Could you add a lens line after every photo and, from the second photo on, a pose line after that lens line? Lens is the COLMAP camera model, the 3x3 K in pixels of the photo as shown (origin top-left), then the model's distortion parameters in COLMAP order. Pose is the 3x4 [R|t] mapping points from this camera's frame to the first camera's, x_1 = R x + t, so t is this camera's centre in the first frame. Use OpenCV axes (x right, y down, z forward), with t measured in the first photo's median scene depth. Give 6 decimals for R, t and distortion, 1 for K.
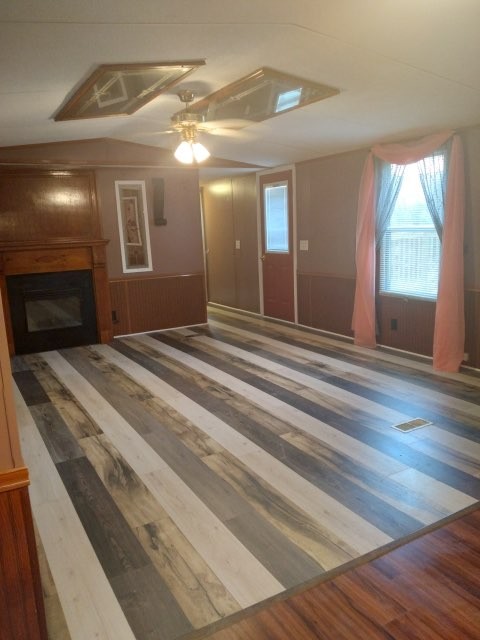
lens RADIAL K [[508.4, 0, 240.0], [0, 508.4, 320.0], [0, 0, 1]] dist [0.011423, -0.056497]
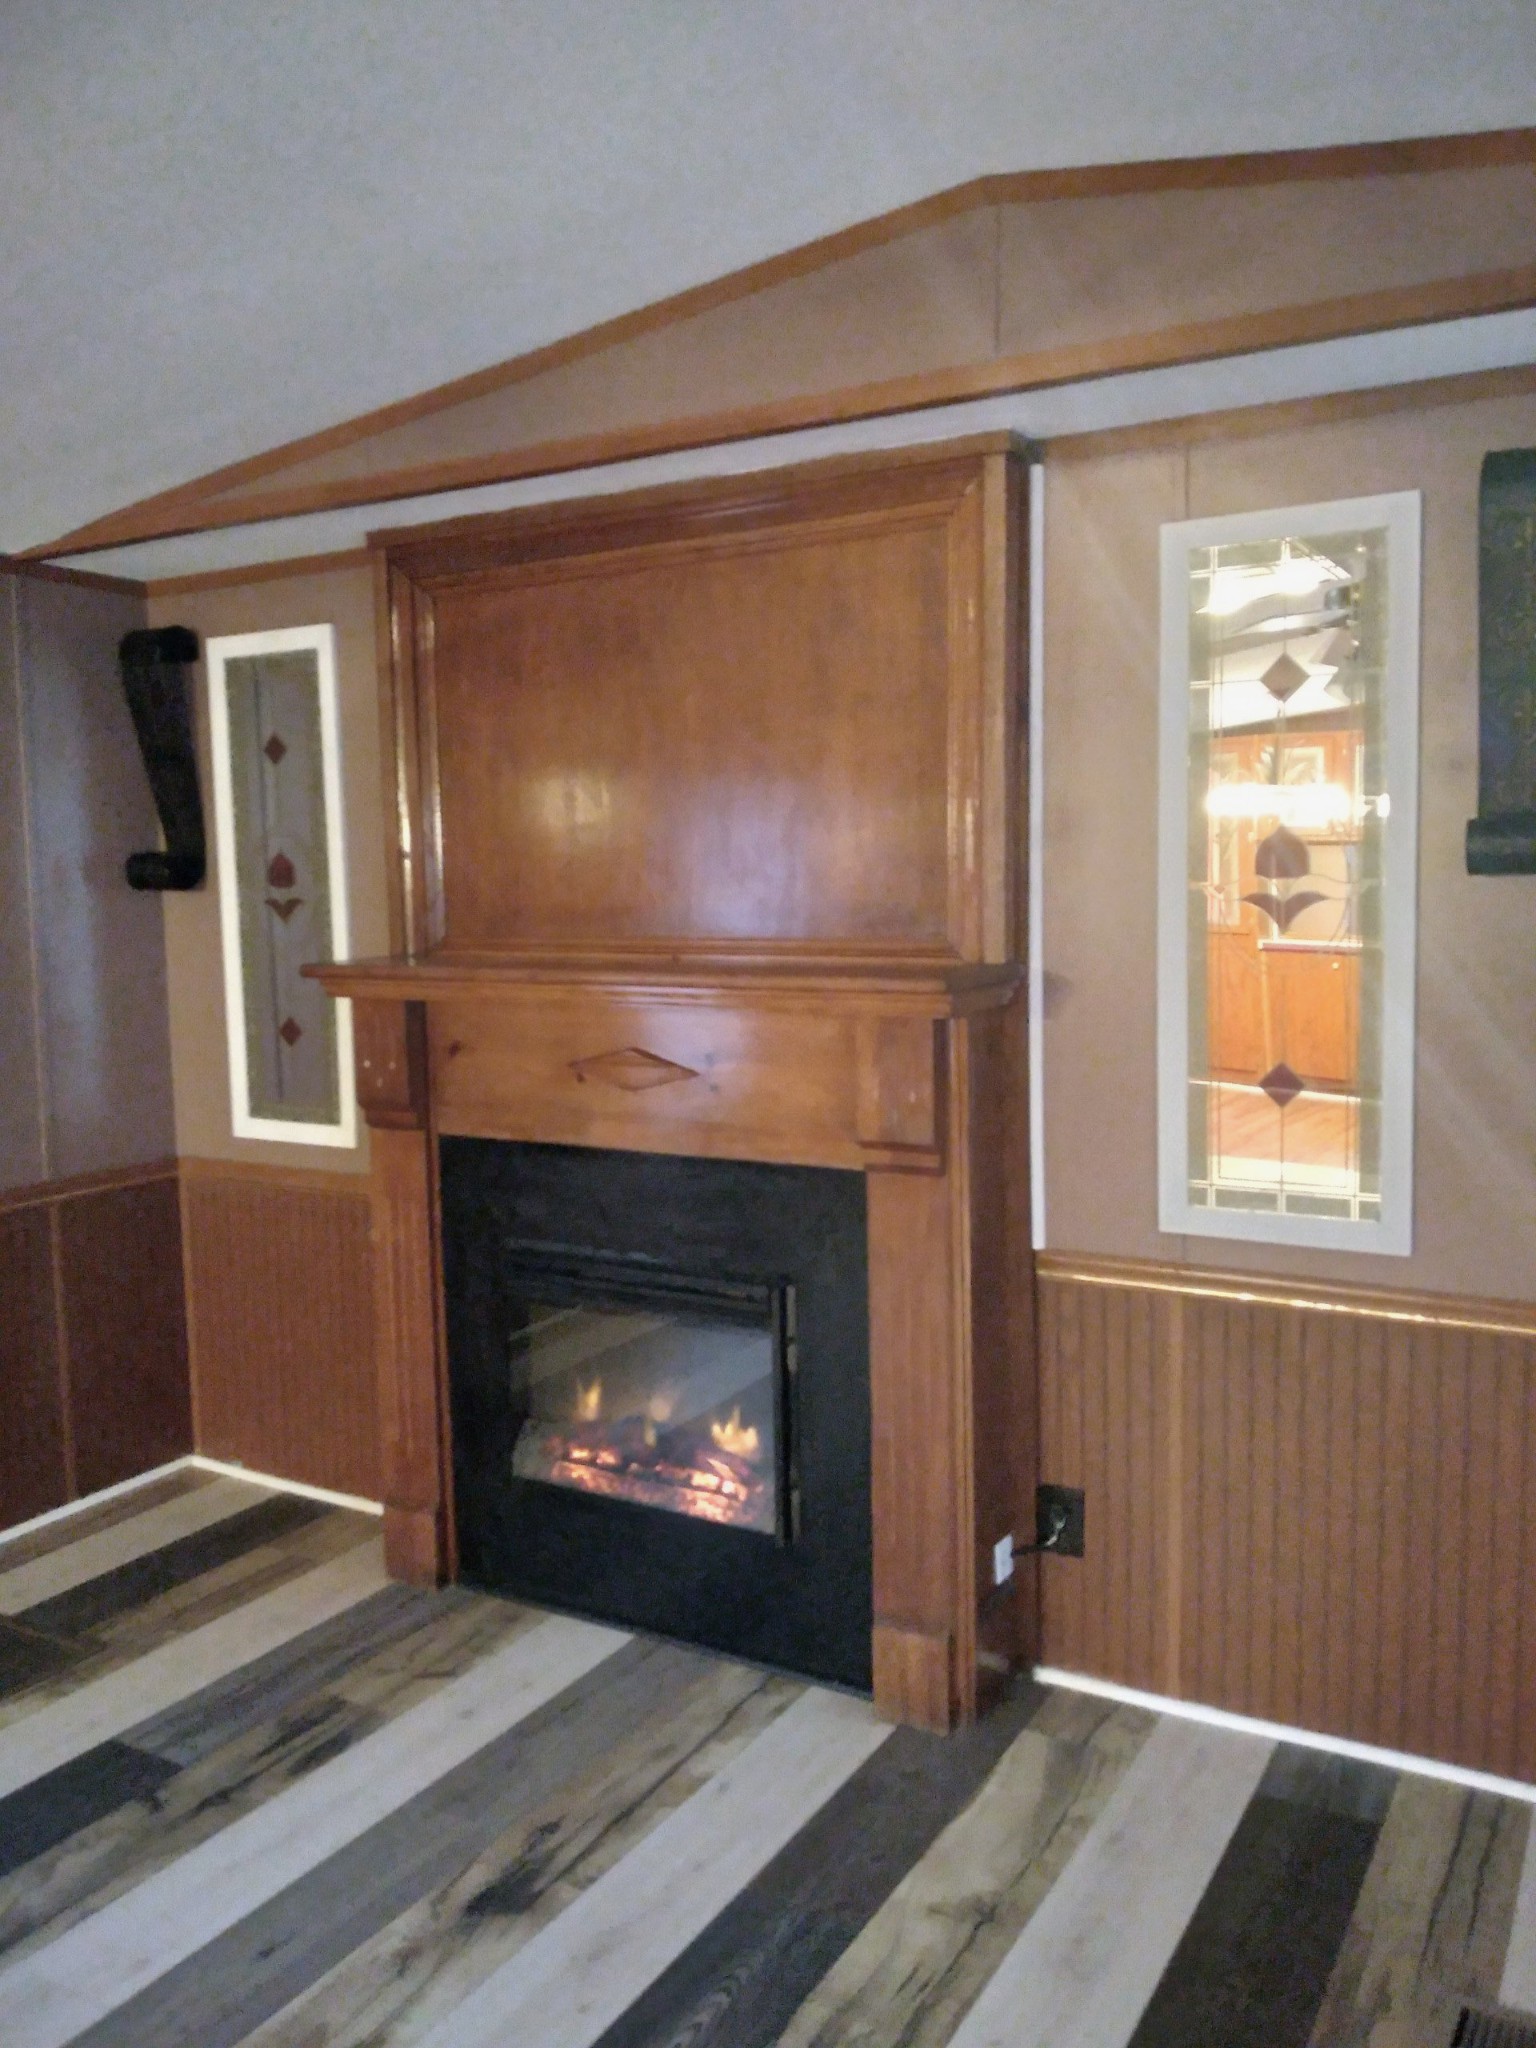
lens RADIAL K [[1626.9, 0, 768.0], [0, 1626.9, 1024.0], [0, 0, 1]] dist [0.011423, -0.056497]
pose [[0.504674, 0.114561, -0.855675, 0.075580], [-0.164973, 0.985689, 0.034667, -0.158775], [0.847401, 0.123668, 0.516351, 0.775283]]
